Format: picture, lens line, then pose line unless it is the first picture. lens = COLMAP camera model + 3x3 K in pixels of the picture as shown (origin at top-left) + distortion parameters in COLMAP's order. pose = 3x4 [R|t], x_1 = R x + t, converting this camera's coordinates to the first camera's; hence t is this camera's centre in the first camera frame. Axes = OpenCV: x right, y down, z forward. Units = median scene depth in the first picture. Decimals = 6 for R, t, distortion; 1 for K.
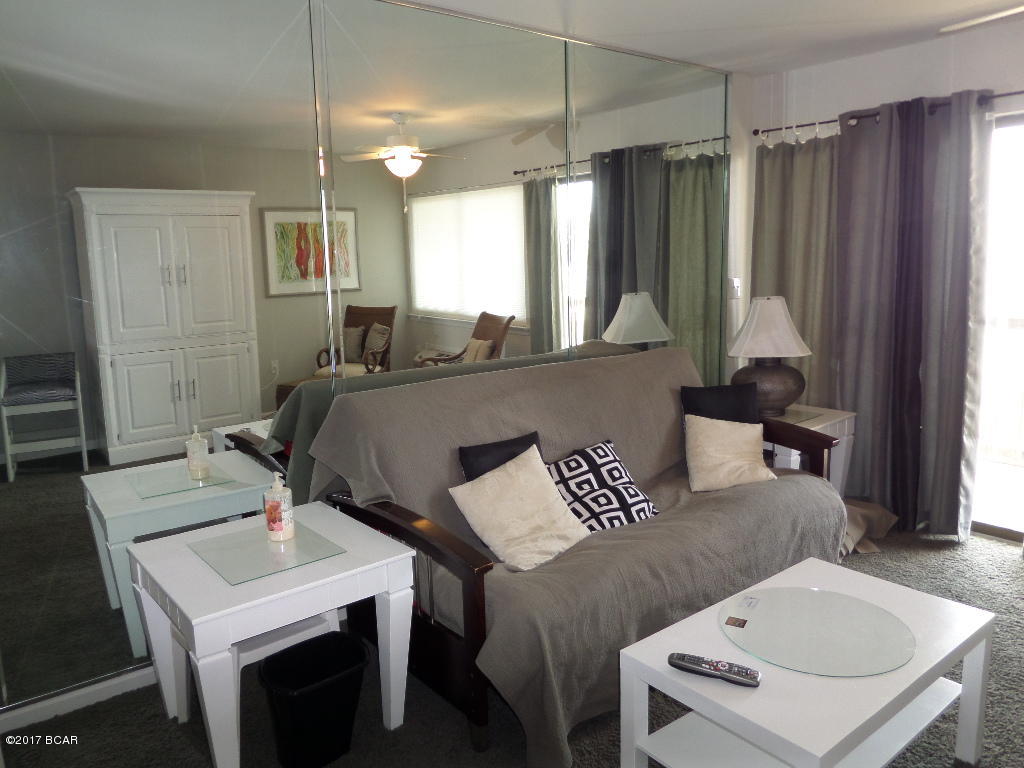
lens RADIAL K [[752.5, 0, 512.0], [0, 752.5, 384.0], [0, 0, 1]] dist [-0.028496, -0.000253]
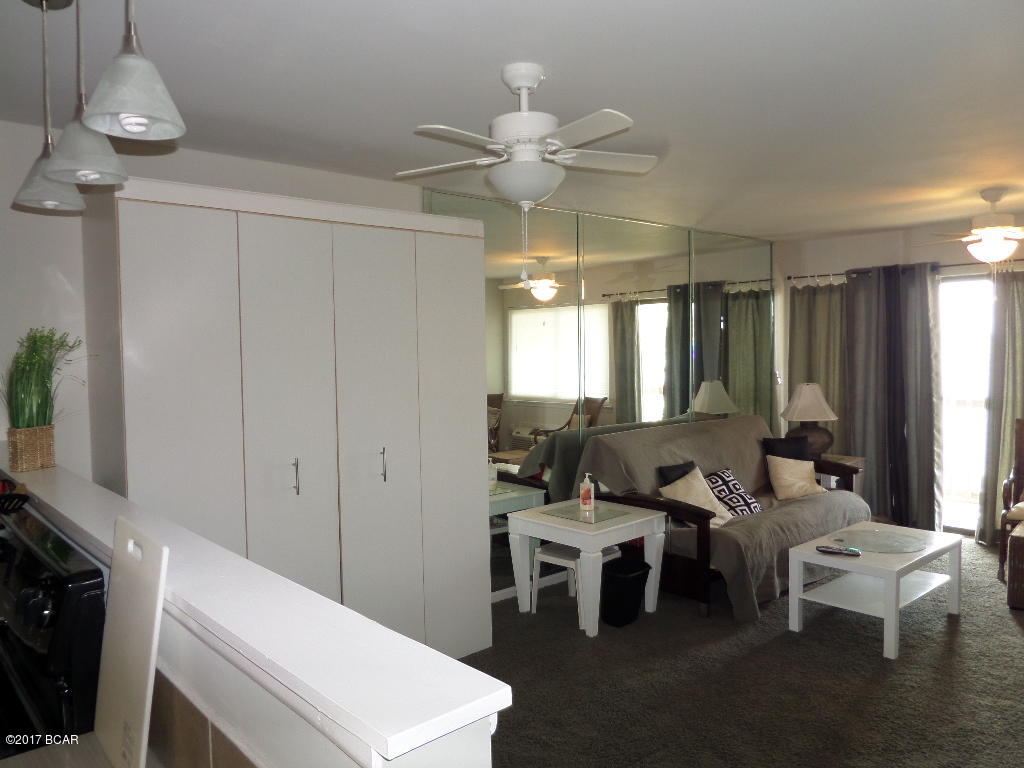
lens RADIAL K [[752.5, 0, 512.0], [0, 752.5, 384.0], [0, 0, 1]] dist [-0.028496, -0.000253]
pose [[0.998448, 0.006491, 0.055318, -0.398996], [0.000304, 0.992536, -0.121952, 0.083769], [-0.055697, 0.121779, 0.990993, -0.573509]]
